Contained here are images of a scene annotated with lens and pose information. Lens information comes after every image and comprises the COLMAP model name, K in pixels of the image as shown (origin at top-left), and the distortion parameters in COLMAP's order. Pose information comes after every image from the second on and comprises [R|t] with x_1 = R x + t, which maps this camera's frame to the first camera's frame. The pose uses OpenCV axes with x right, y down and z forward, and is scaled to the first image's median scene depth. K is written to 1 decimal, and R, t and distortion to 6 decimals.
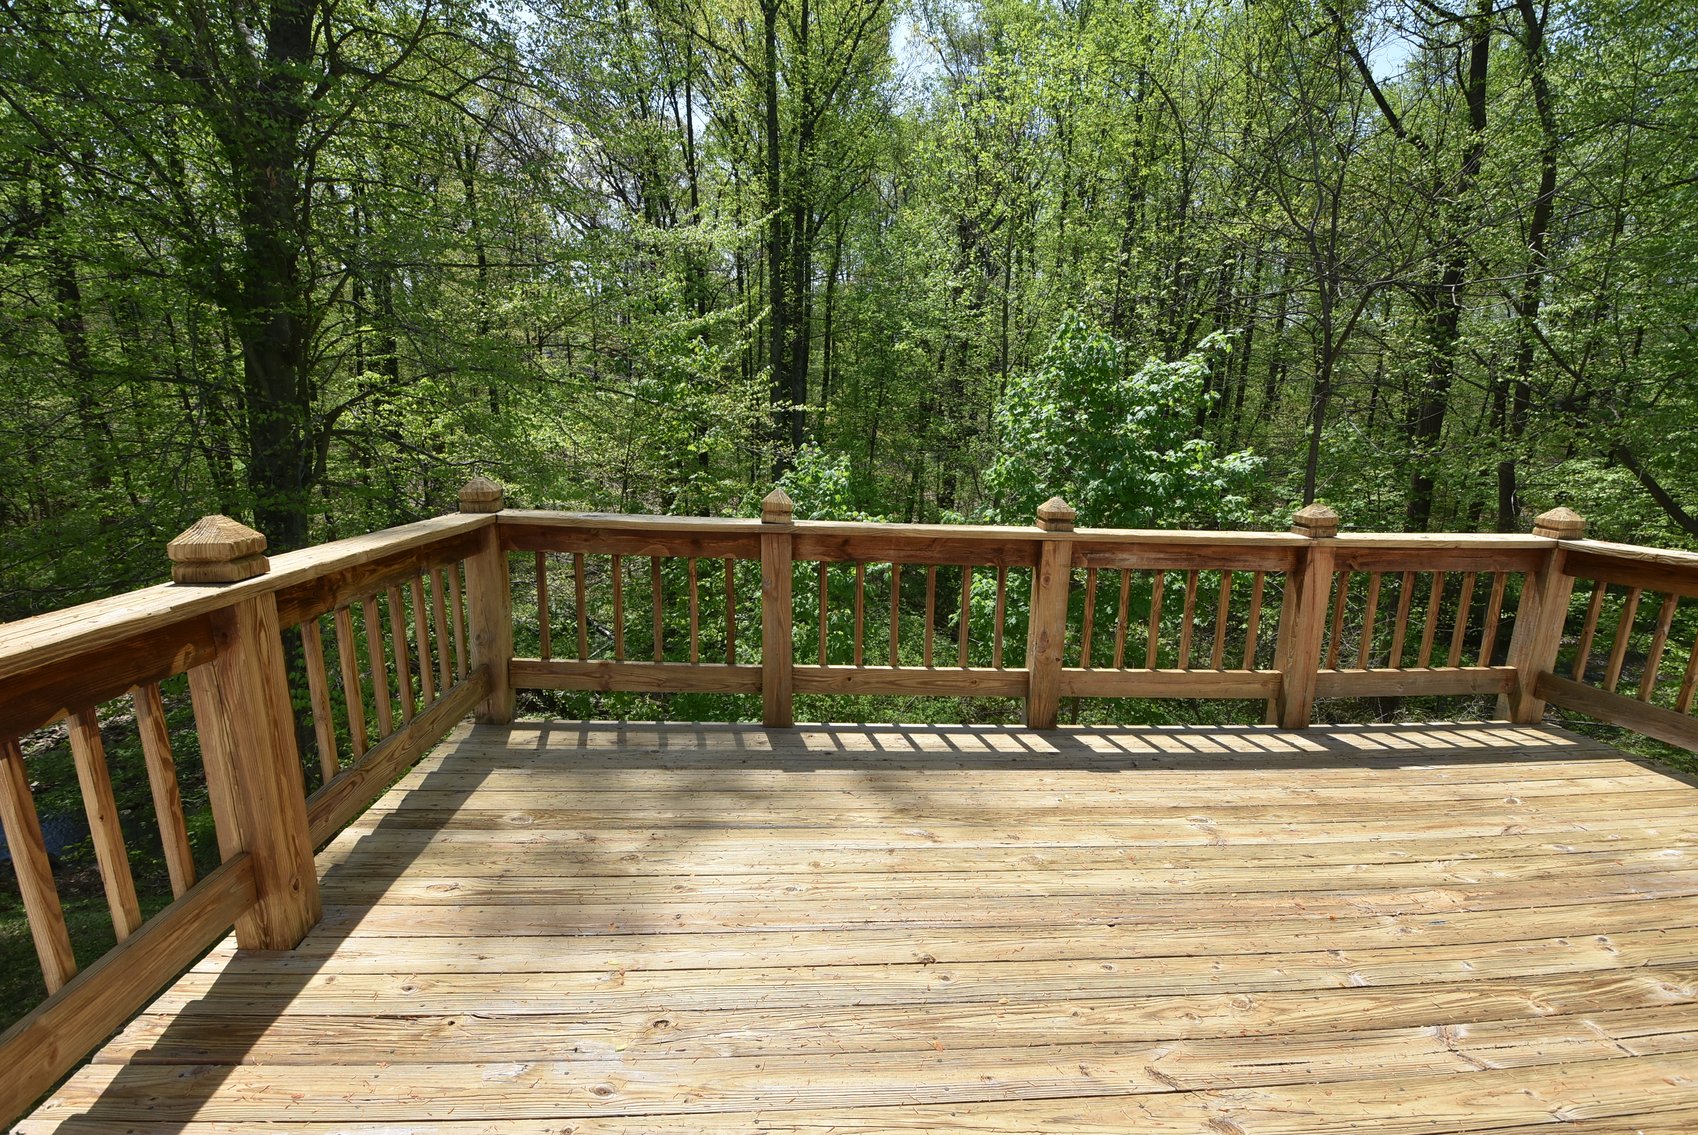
lens RADIAL K [[733.3, 0, 842.8], [0, 733.3, 566.1], [0, 0, 1]] dist [-0.006535, -0.011974]
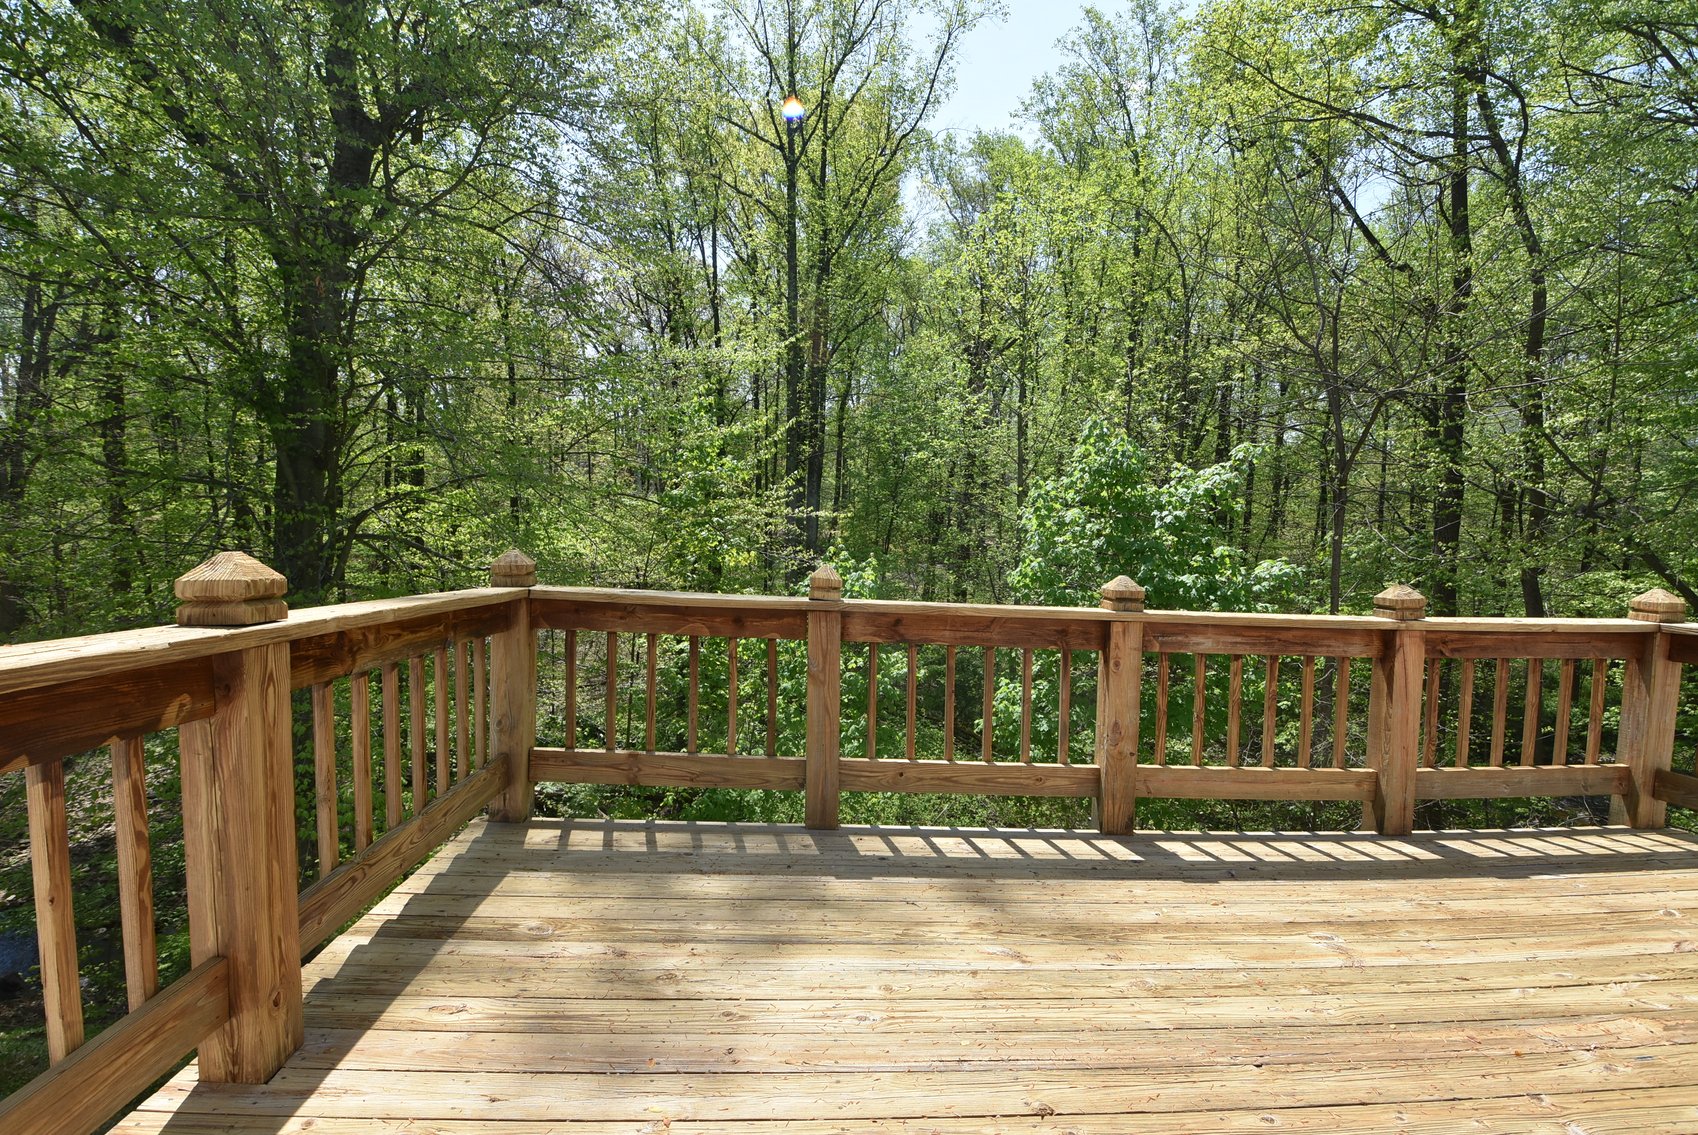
lens RADIAL K [[733.3, 0, 844.9], [0, 733.3, 570.6], [0, 0, 1]] dist [-0.006535, -0.011974]
pose [[0.999934, 0.004844, -0.010438, -0.054029], [-0.006330, 0.989061, -0.147374, 0.038567], [0.009610, 0.147431, 0.989026, 0.065754]]
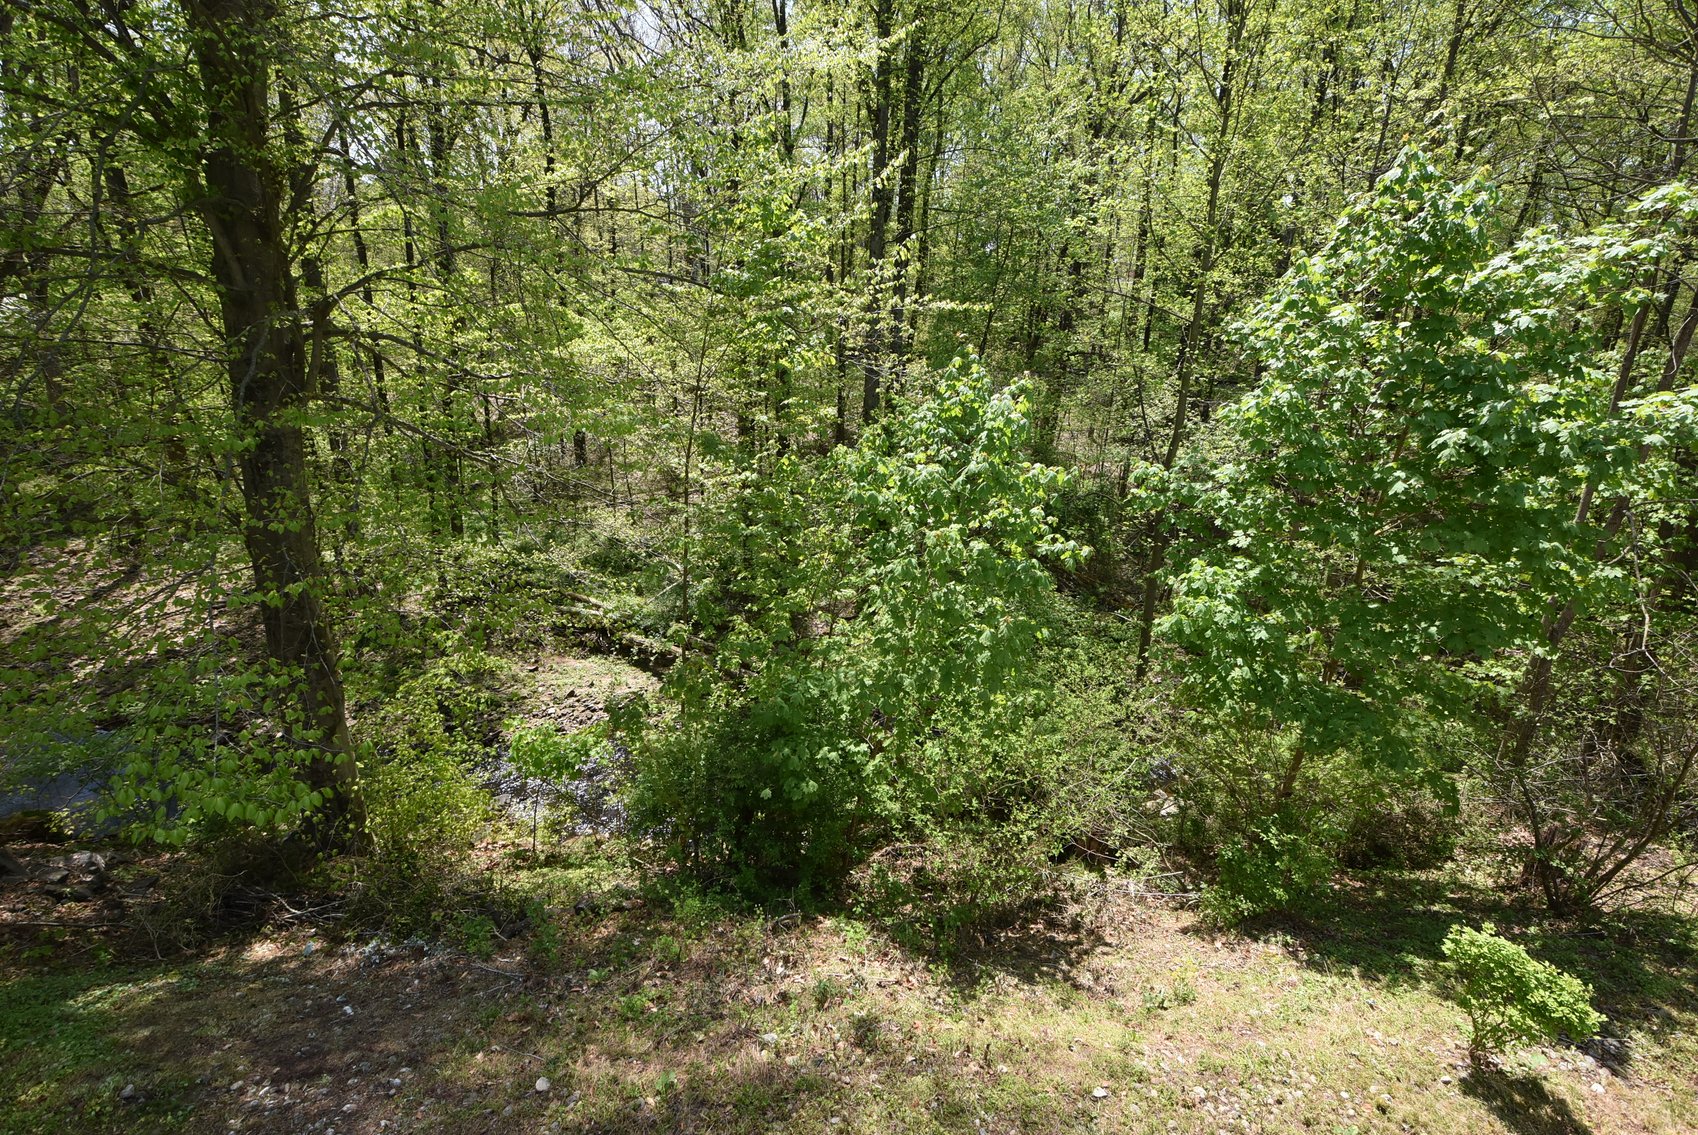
lens RADIAL K [[733.3, 0, 845.4], [0, 733.3, 580.2], [0, 0, 1]] dist [-0.006535, -0.011974]
pose [[0.994537, 0.047742, -0.092830, -0.258732], [-0.035831, 0.991385, 0.125985, -0.145274], [0.098046, -0.121971, 0.987679, 0.968188]]
